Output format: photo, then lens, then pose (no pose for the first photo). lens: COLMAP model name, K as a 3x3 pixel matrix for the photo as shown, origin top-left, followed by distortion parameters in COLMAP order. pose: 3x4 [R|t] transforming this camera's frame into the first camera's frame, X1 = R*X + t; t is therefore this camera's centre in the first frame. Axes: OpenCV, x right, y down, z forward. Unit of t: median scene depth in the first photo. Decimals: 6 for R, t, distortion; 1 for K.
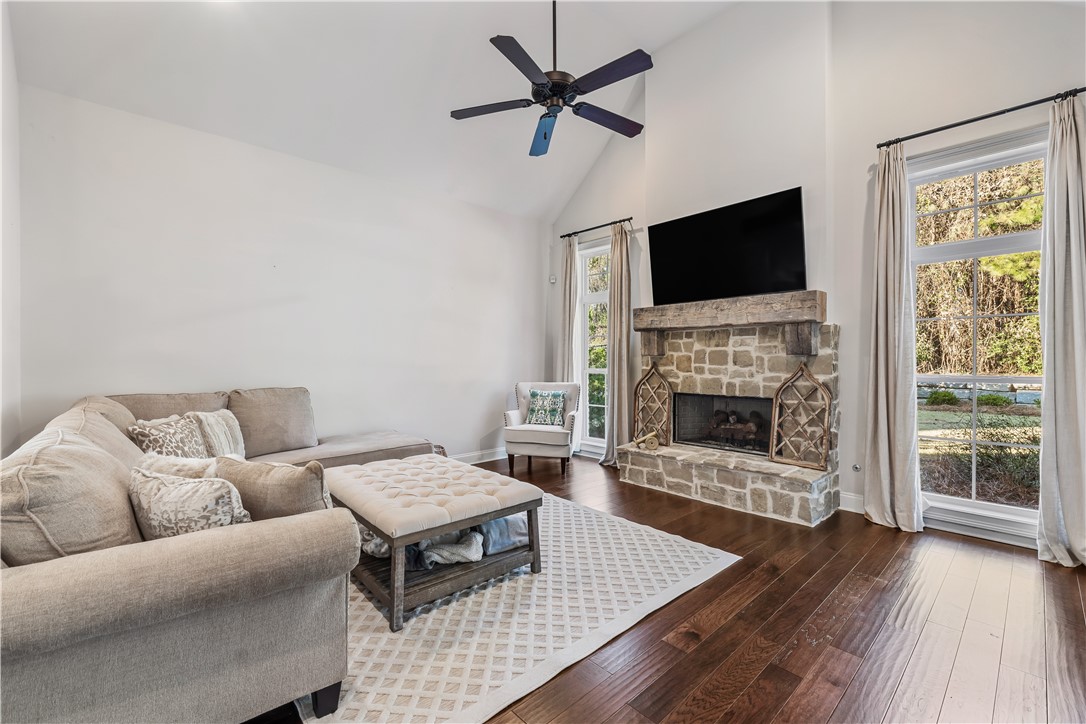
lens RADIAL K [[449.9, 0, 543.0], [0, 449.9, 362.0], [0, 0, 1]] dist [-0.014975, -0.000219]
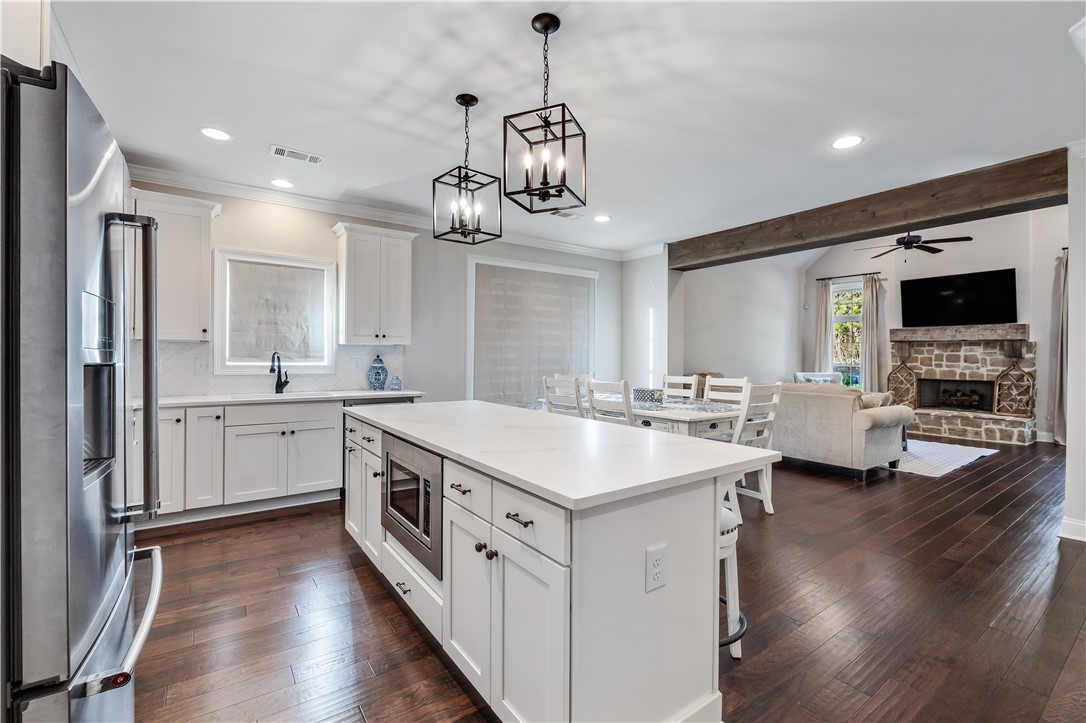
lens RADIAL K [[471.4, 0, 542.9], [0, 471.4, 354.3], [0, 0, 1]] dist [-0.001438, -0.000180]
pose [[0.993286, 0.007133, -0.115462, -1.095881], [-0.008286, 0.999920, -0.009510, 0.005762], [0.115385, 0.010403, 0.993266, -1.123861]]
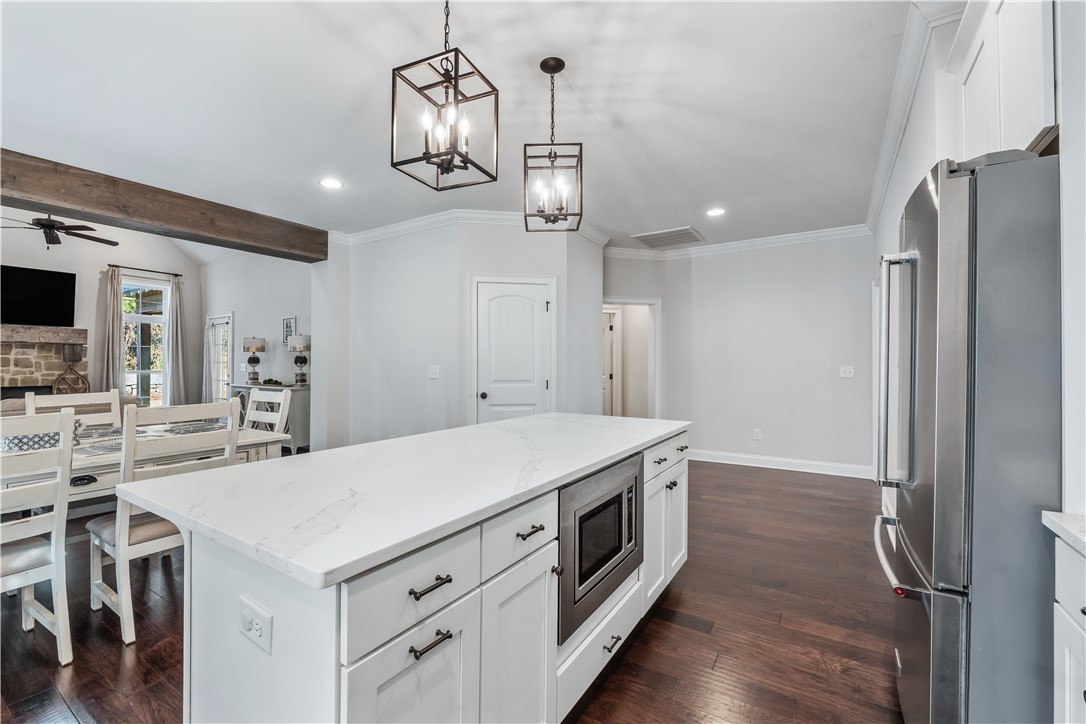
lens RADIAL K [[470.5, 0, 540.7], [0, 470.5, 366.0], [0, 0, 1]] dist [-0.002487, -0.001092]
pose [[-0.266170, -0.002331, 0.963923, -1.774767], [0.003121, 0.999990, 0.003280, 0.004248], [-0.963921, 0.003882, -0.266160, -0.366328]]
